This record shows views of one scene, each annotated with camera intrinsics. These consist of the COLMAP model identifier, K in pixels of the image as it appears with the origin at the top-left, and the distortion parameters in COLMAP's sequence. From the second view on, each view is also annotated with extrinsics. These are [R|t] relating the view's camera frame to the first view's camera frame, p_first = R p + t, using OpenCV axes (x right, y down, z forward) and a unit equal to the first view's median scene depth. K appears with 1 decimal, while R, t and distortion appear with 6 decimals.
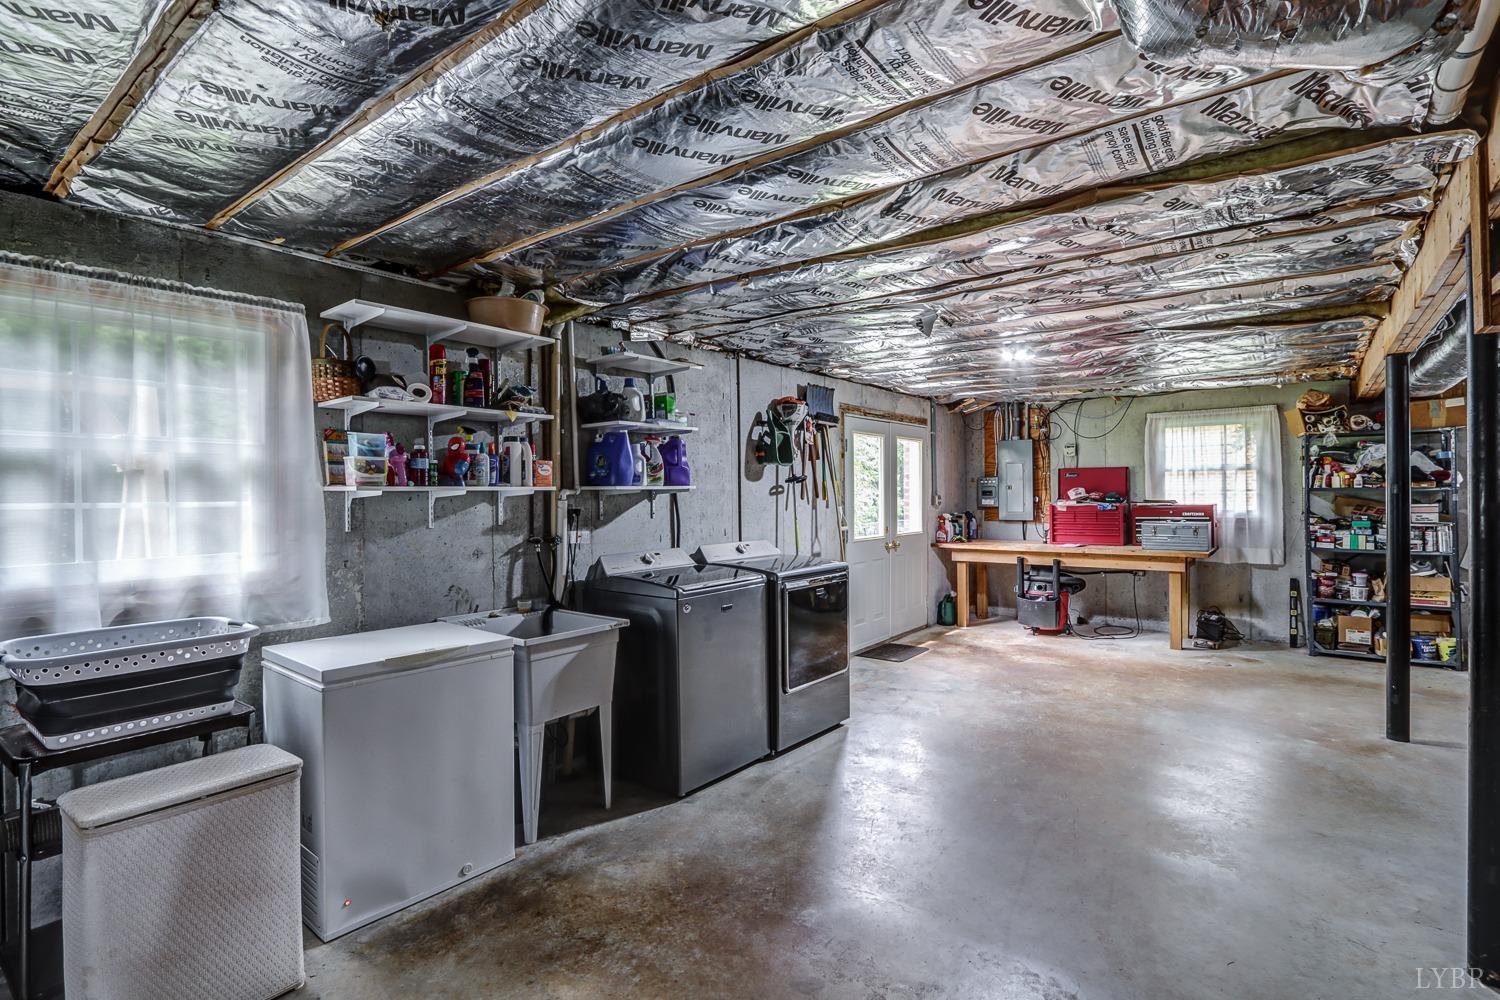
lens RADIAL K [[731.2, 0, 745.6], [0, 731.2, 492.3], [0, 0, 1]] dist [-0.006635, -0.000221]
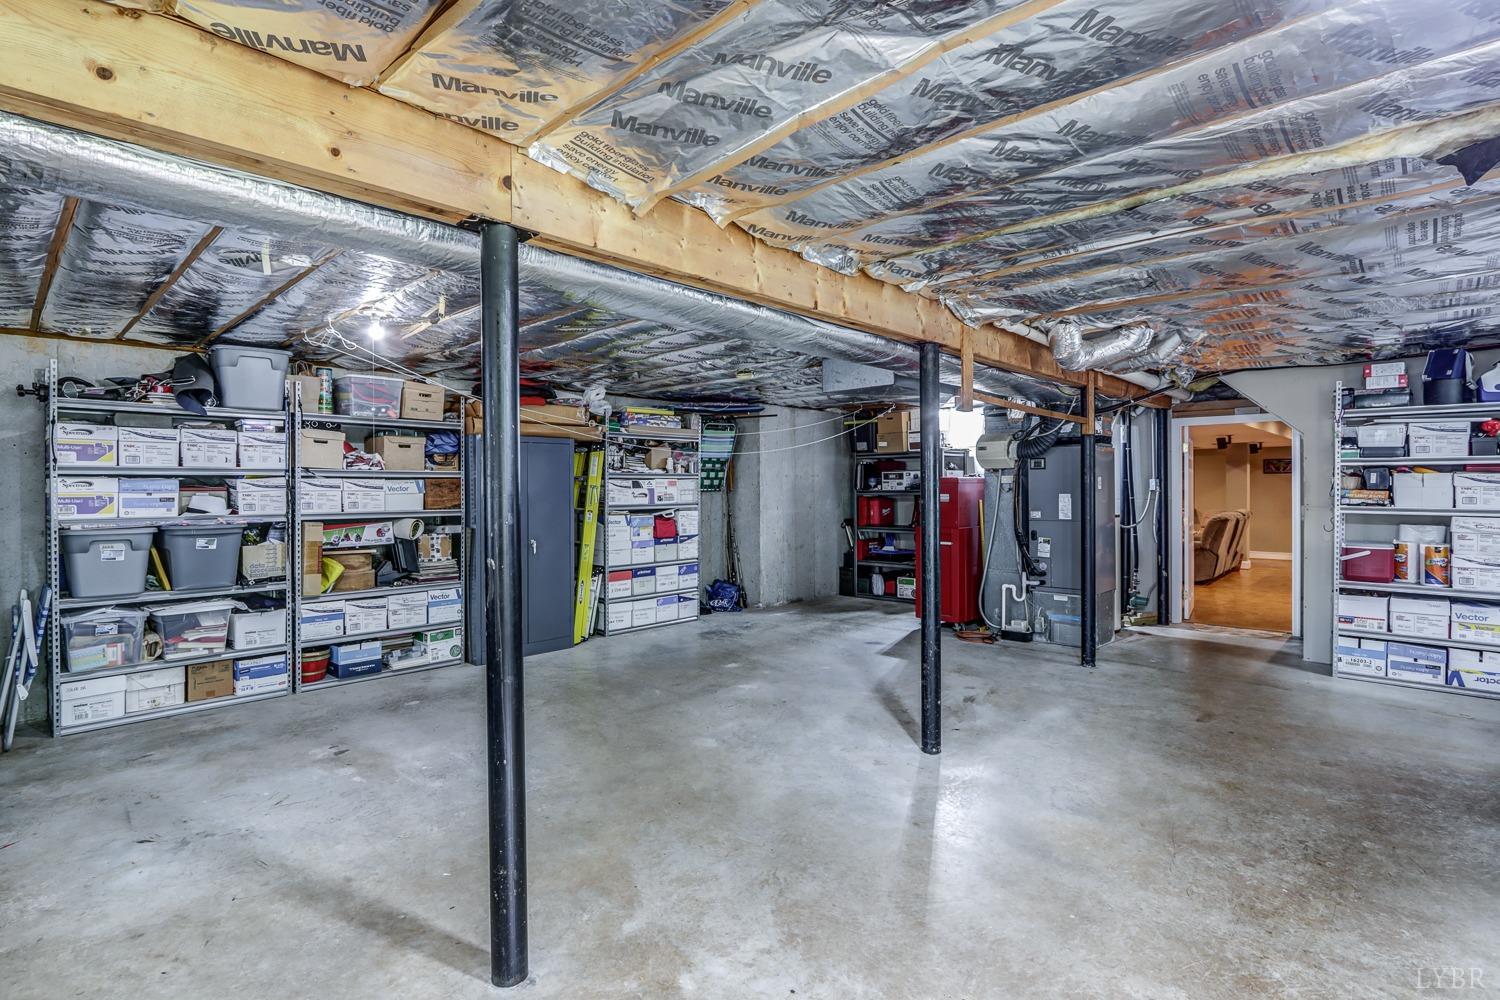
lens RADIAL K [[731.2, 0, 745.6], [0, 731.2, 492.3], [0, 0, 1]] dist [-0.006635, -0.000221]
pose [[-0.995170, 0.009596, 0.097697, 0.564441], [0.010827, 0.999868, 0.012079, -0.004565], [-0.097568, 0.013079, -0.995143, 1.238716]]
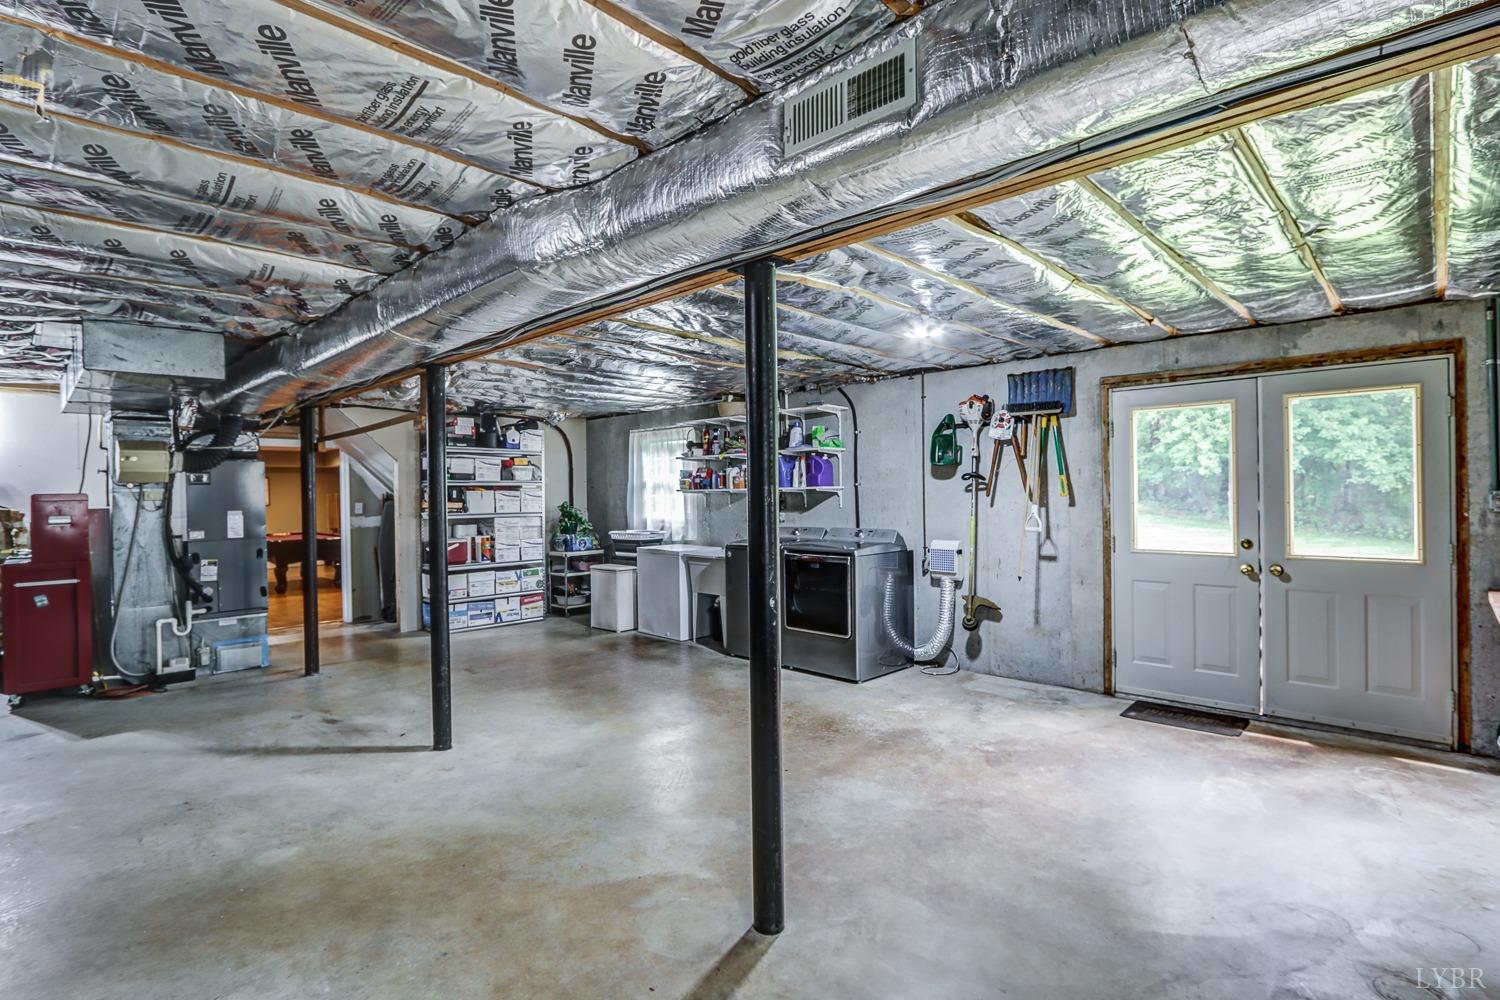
lens RADIAL K [[718.3, 0, 728.3], [0, 718.3, 490.2], [0, 0, 1]] dist [-0.017903, 0.007867]
pose [[-0.128744, 0.002808, -0.991674, 1.215228], [0.013012, 0.999915, 0.001143, -0.004783], [0.991593, -0.012757, -0.128769, 0.867995]]
